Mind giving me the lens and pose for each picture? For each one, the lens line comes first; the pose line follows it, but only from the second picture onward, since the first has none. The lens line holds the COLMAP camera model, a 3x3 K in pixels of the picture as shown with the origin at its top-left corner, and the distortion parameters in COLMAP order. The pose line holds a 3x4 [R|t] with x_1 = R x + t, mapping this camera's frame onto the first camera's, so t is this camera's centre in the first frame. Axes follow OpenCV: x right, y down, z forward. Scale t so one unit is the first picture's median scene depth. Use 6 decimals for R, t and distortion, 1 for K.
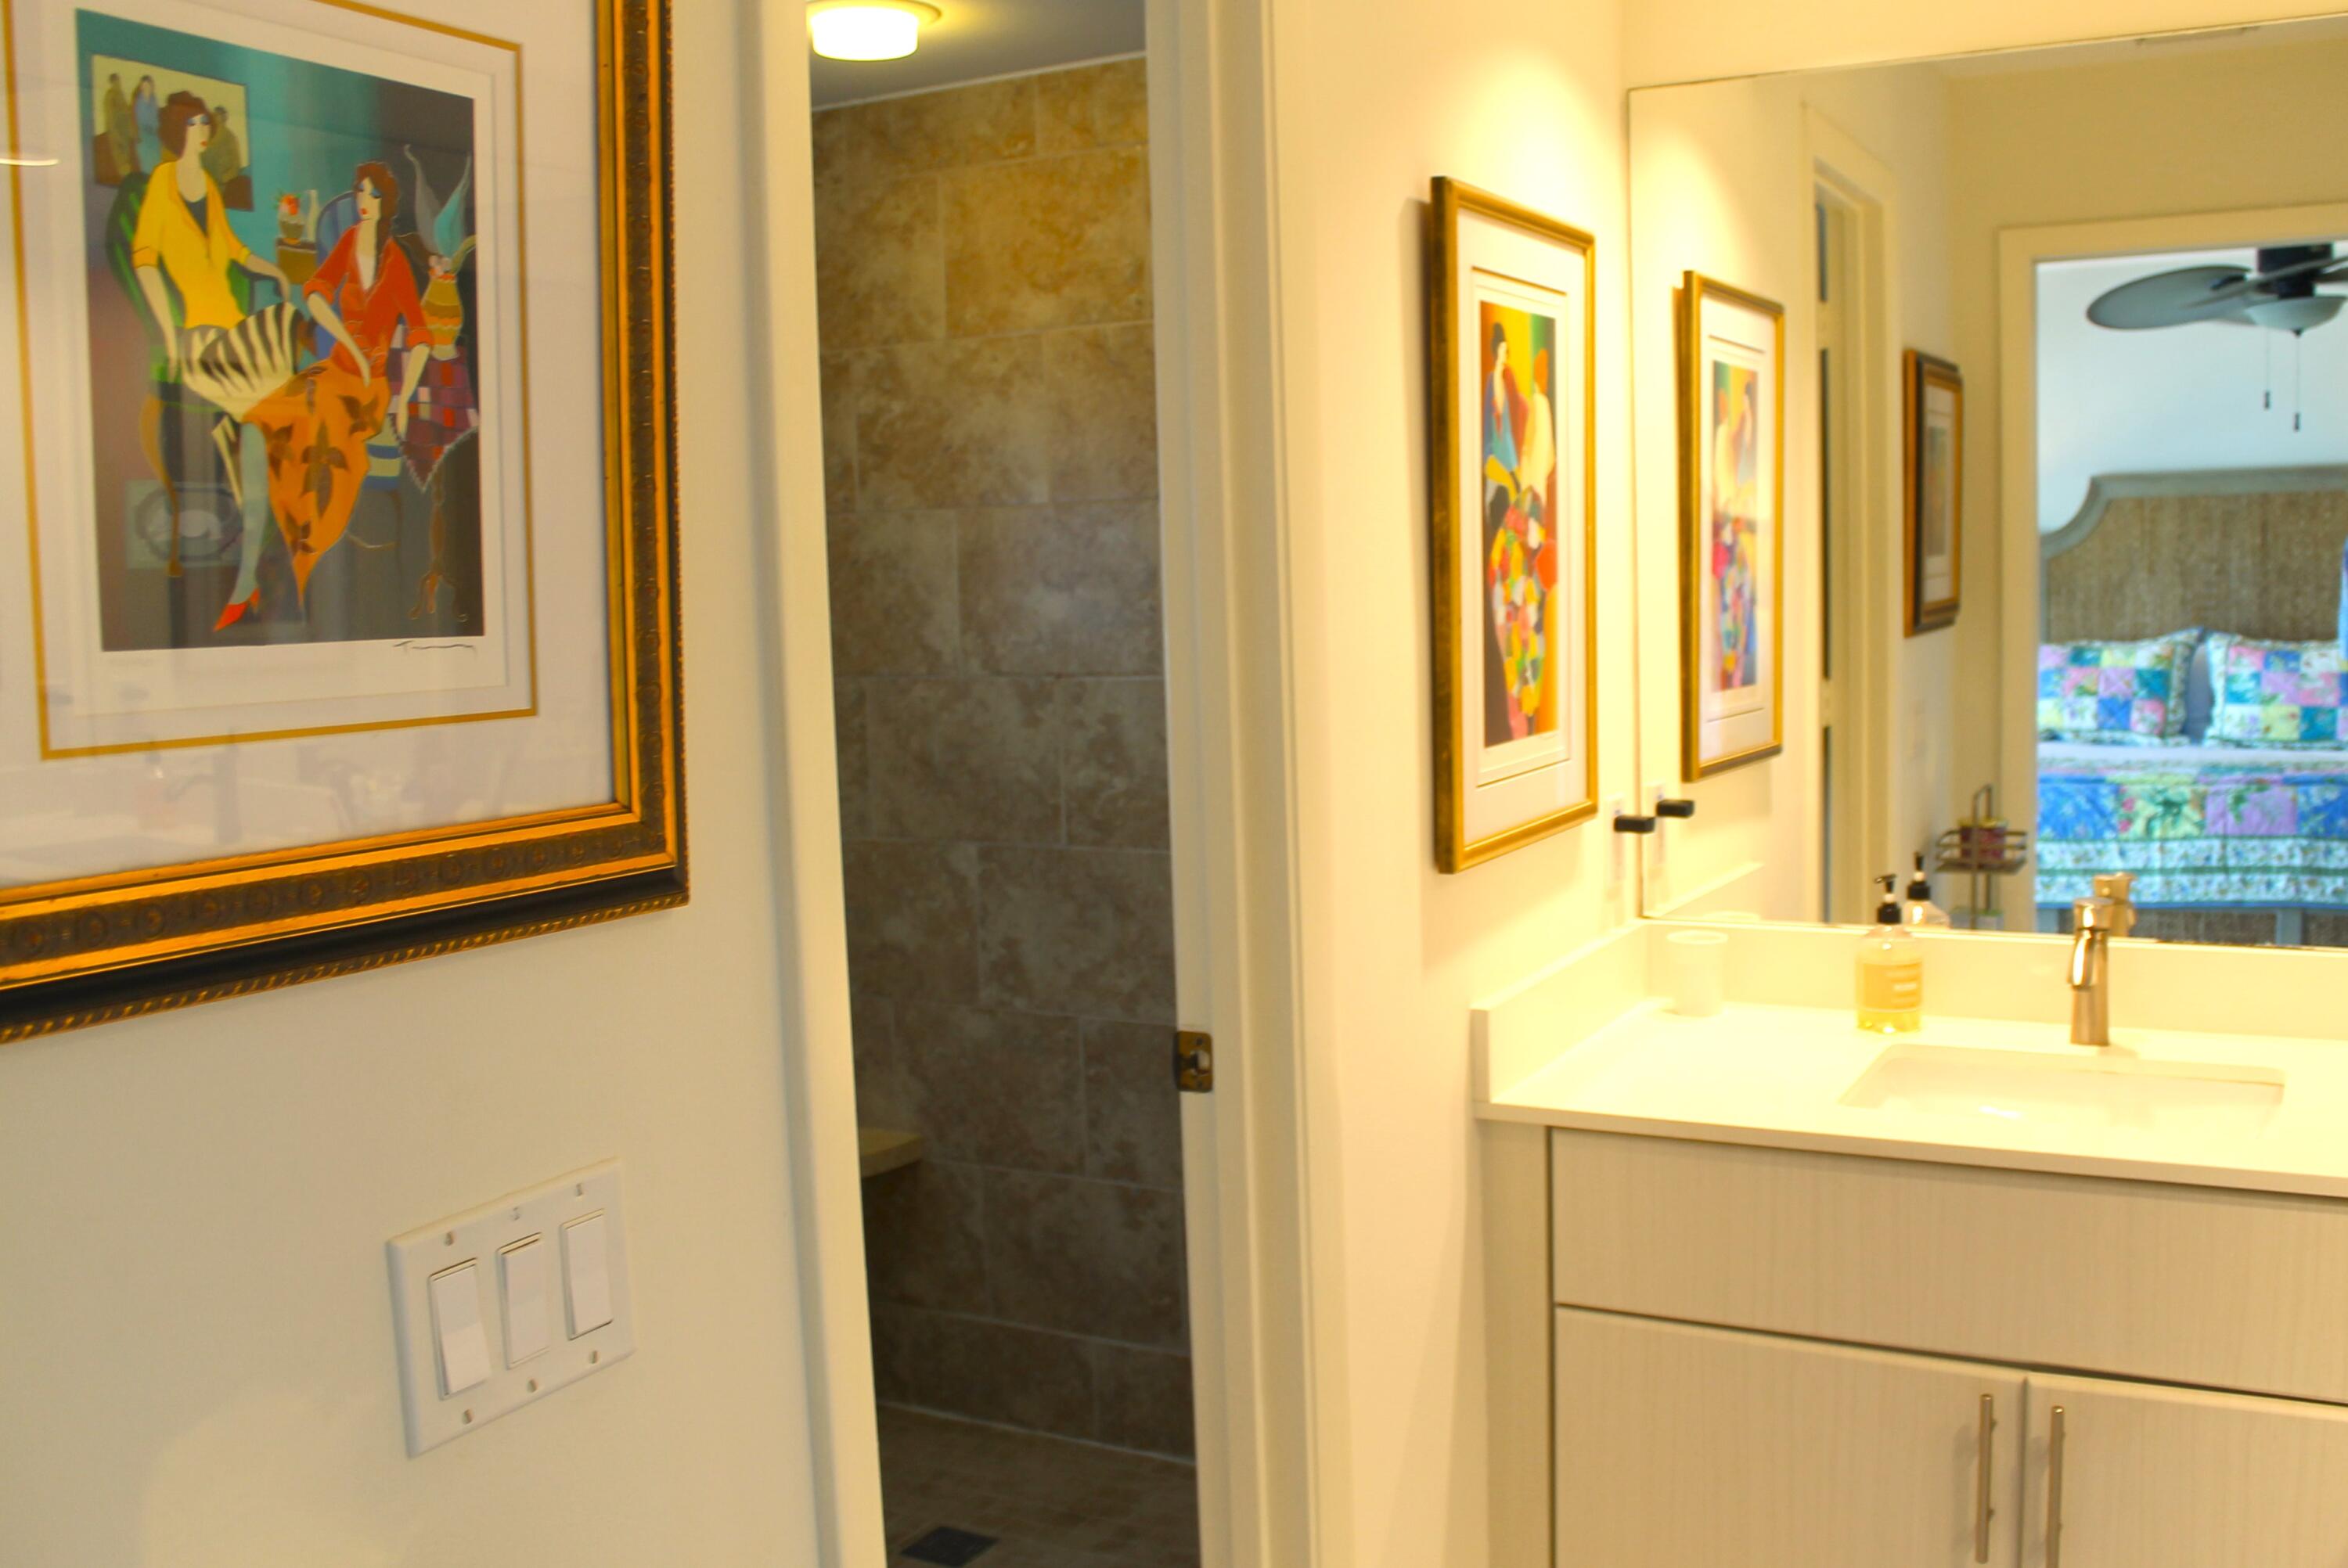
lens RADIAL K [[2168.9, 0, 1180.4], [0, 2168.9, 778.6], [0, 0, 1]] dist [-0.077030, 0.000000]
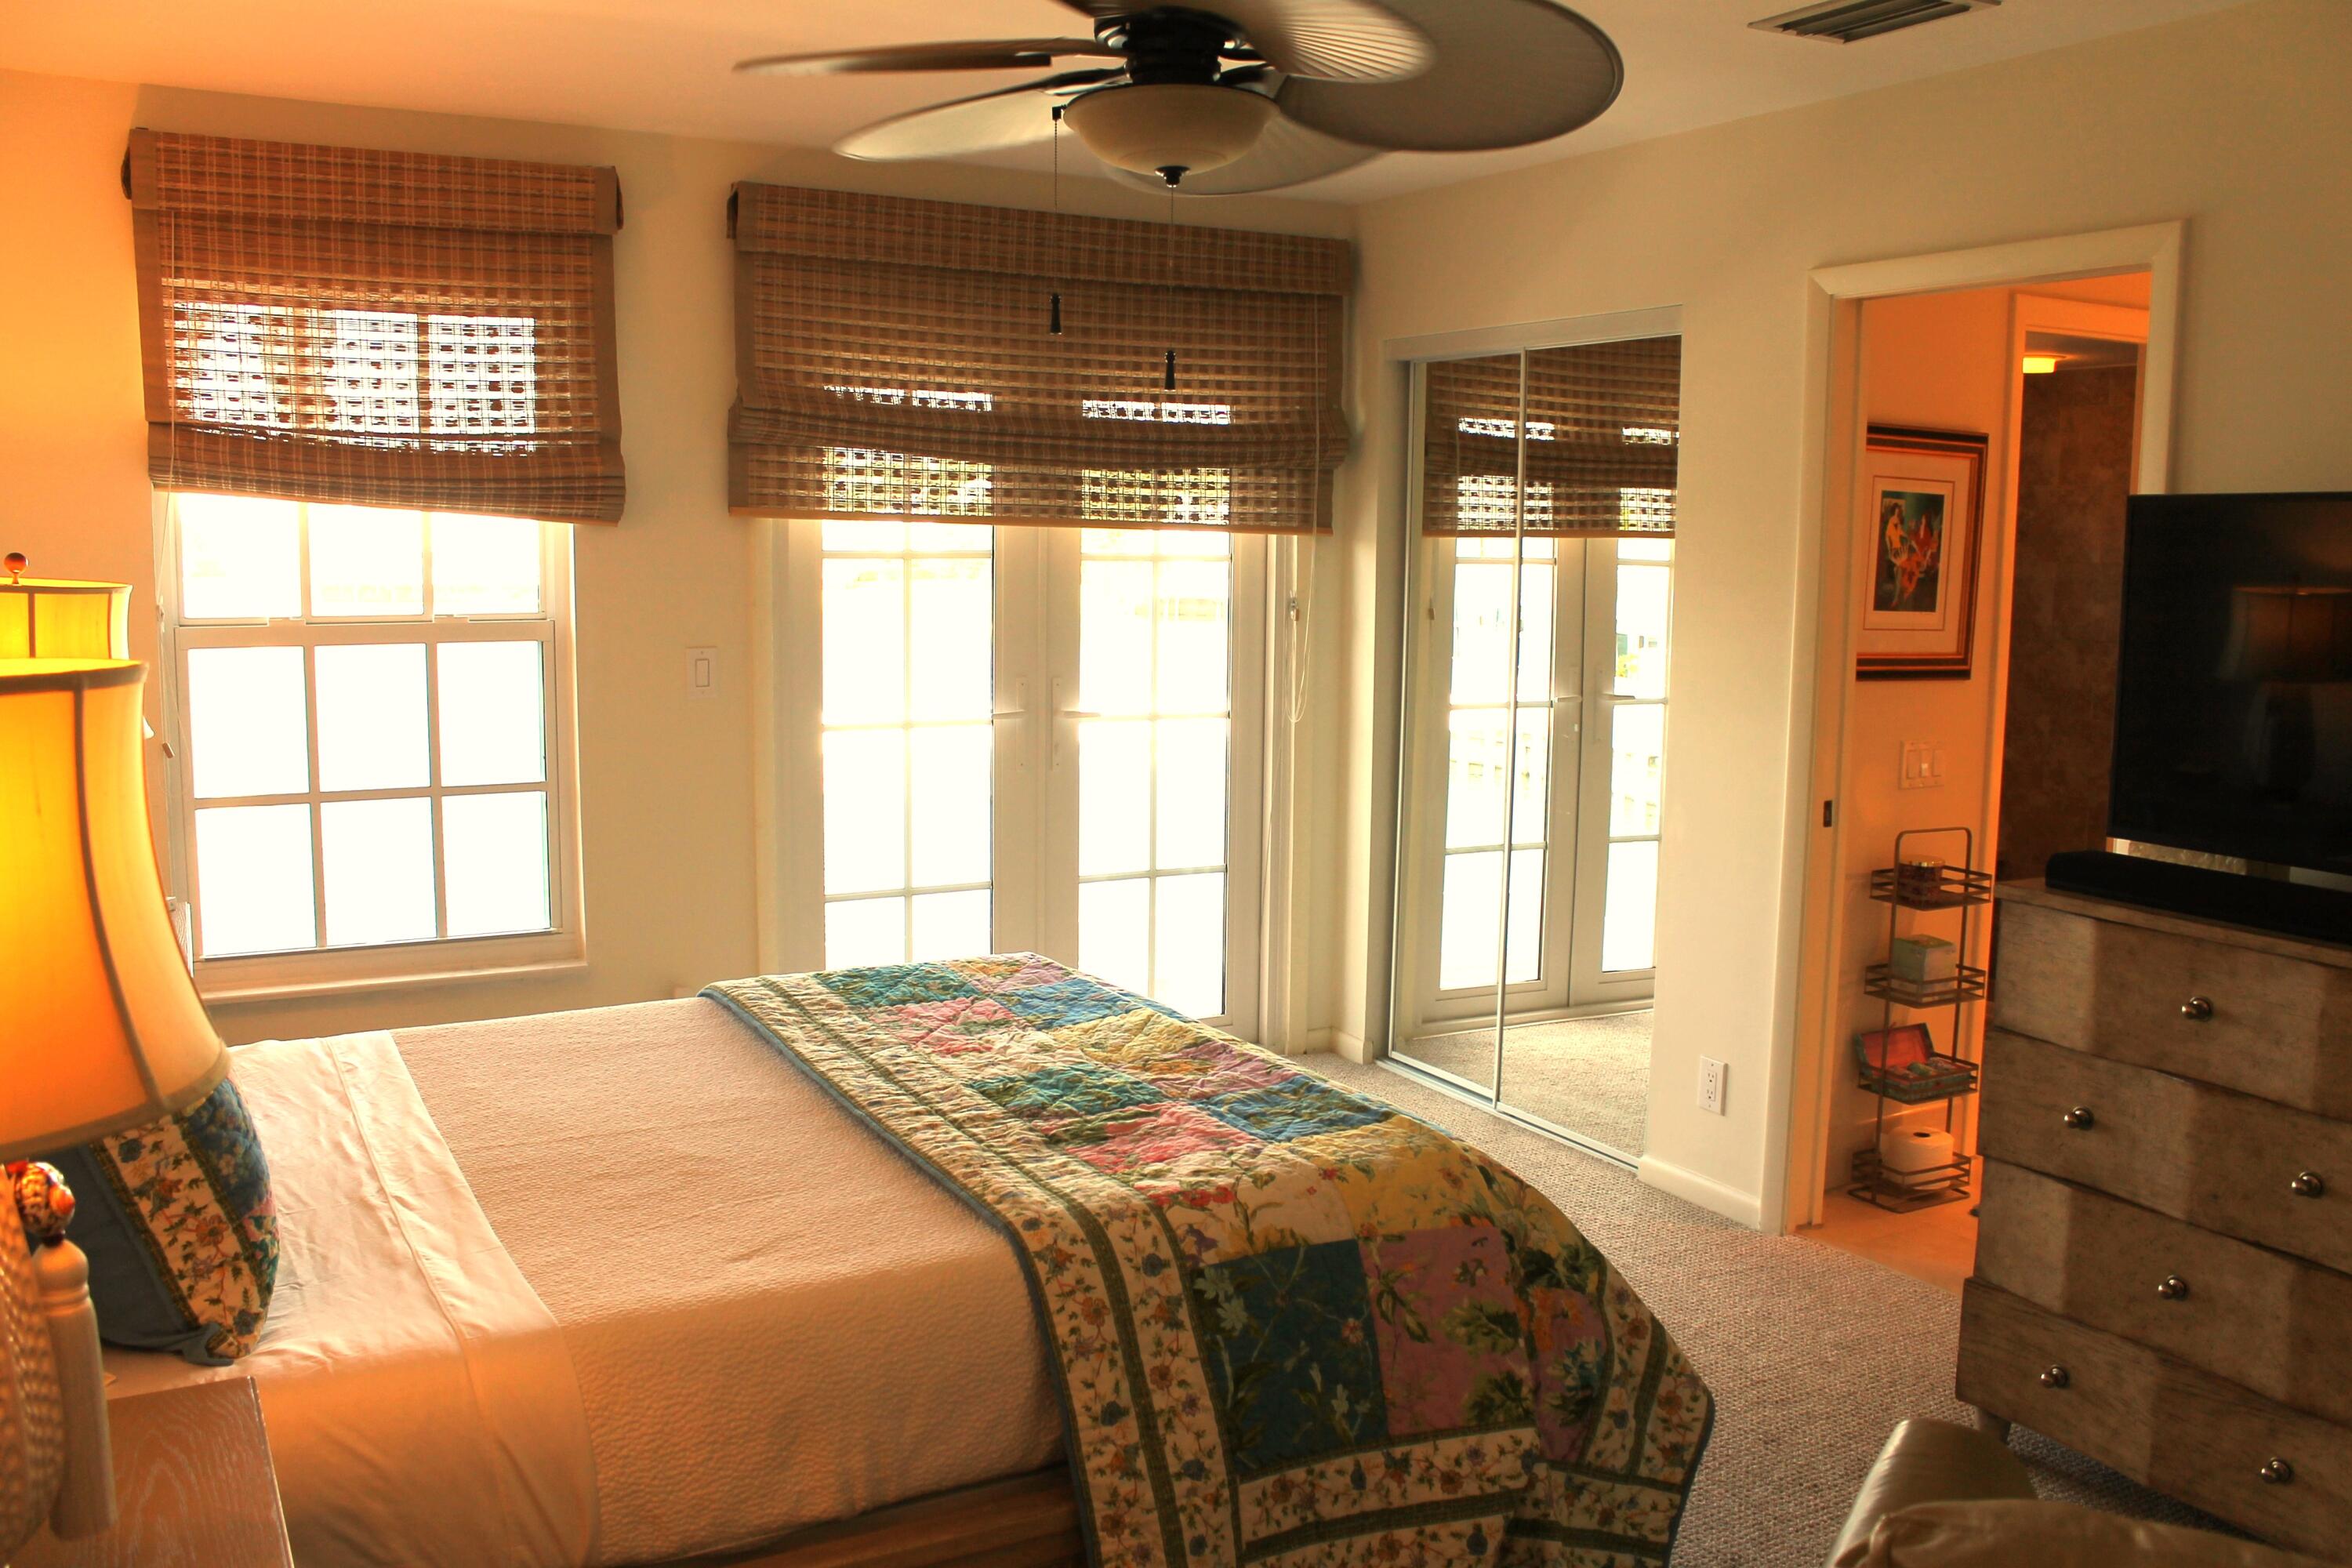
lens RADIAL K [[1913.9, 0, 1177.7], [0, 1913.9, 784.9], [0, 0, 1]] dist [-0.135818, 0.084482]
pose [[0.853455, 0.107269, -0.510009, 0.329196], [-0.090194, 0.994223, 0.058181, 0.187438], [0.513303, -0.003655, 0.858199, -2.873133]]
